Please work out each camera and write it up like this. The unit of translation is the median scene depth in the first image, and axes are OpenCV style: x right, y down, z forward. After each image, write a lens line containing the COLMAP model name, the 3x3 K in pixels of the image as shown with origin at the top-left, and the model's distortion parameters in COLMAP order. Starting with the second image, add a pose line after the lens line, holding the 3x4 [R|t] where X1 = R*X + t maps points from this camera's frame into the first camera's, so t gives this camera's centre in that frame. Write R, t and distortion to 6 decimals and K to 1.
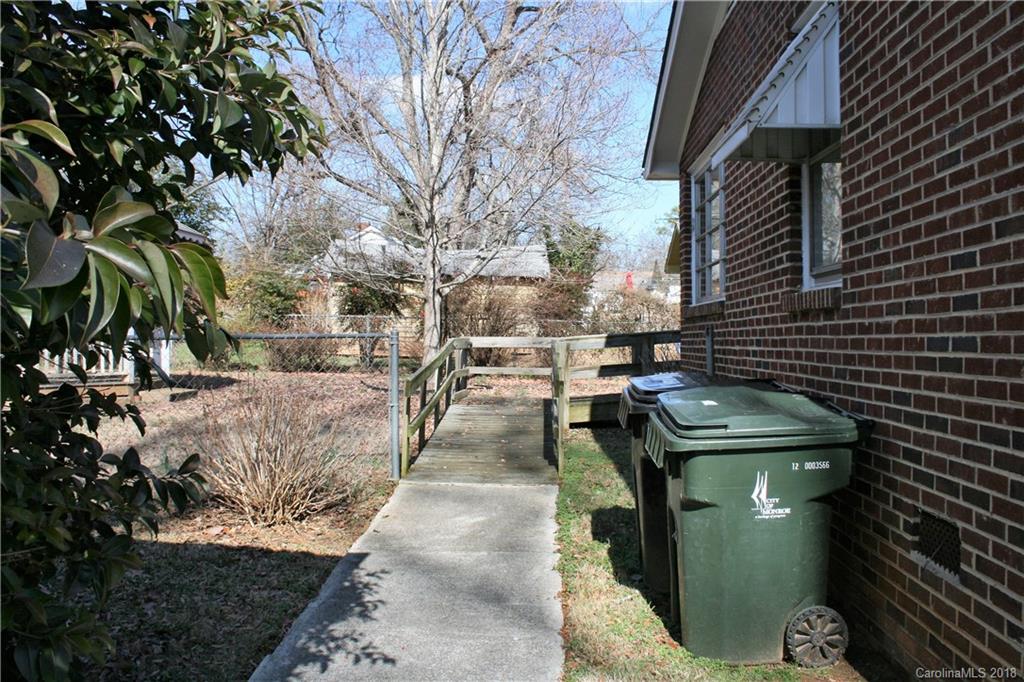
lens RADIAL K [[917.9, 0, 511.8], [0, 917.9, 322.9], [0, 0, 1]] dist [-0.075496, 0.011834]
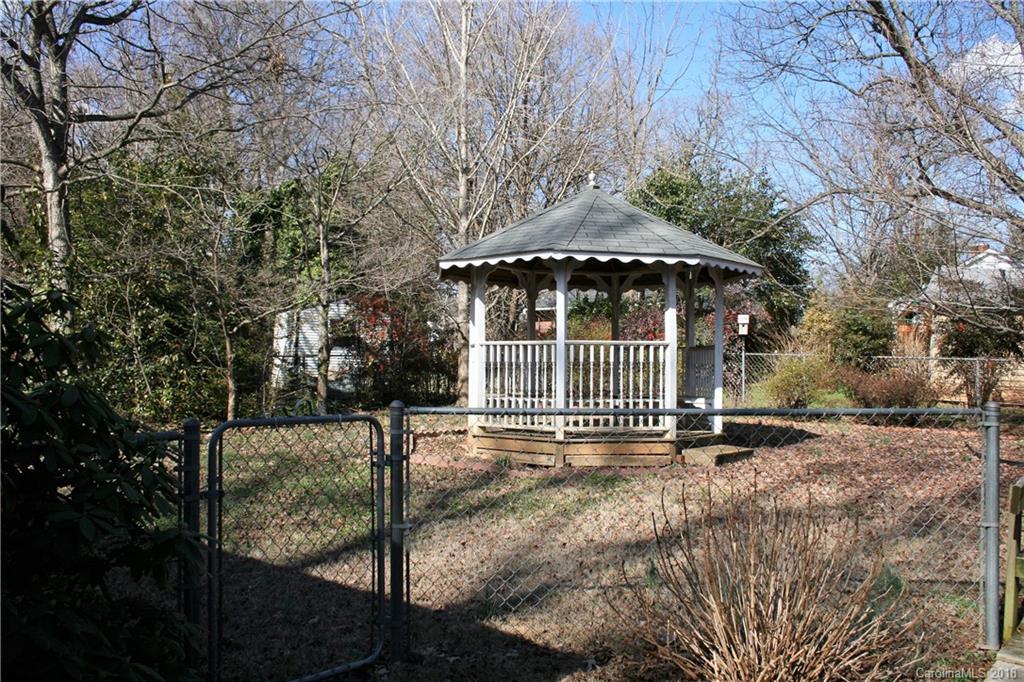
lens RADIAL K [[917.9, 0, 511.8], [0, 917.9, 322.9], [0, 0, 1]] dist [-0.075496, 0.011834]
pose [[0.798295, -0.014621, -0.602089, -0.008383], [-0.007107, 0.999407, -0.033693, -0.009403], [0.602225, 0.031176, 0.797718, 0.127592]]
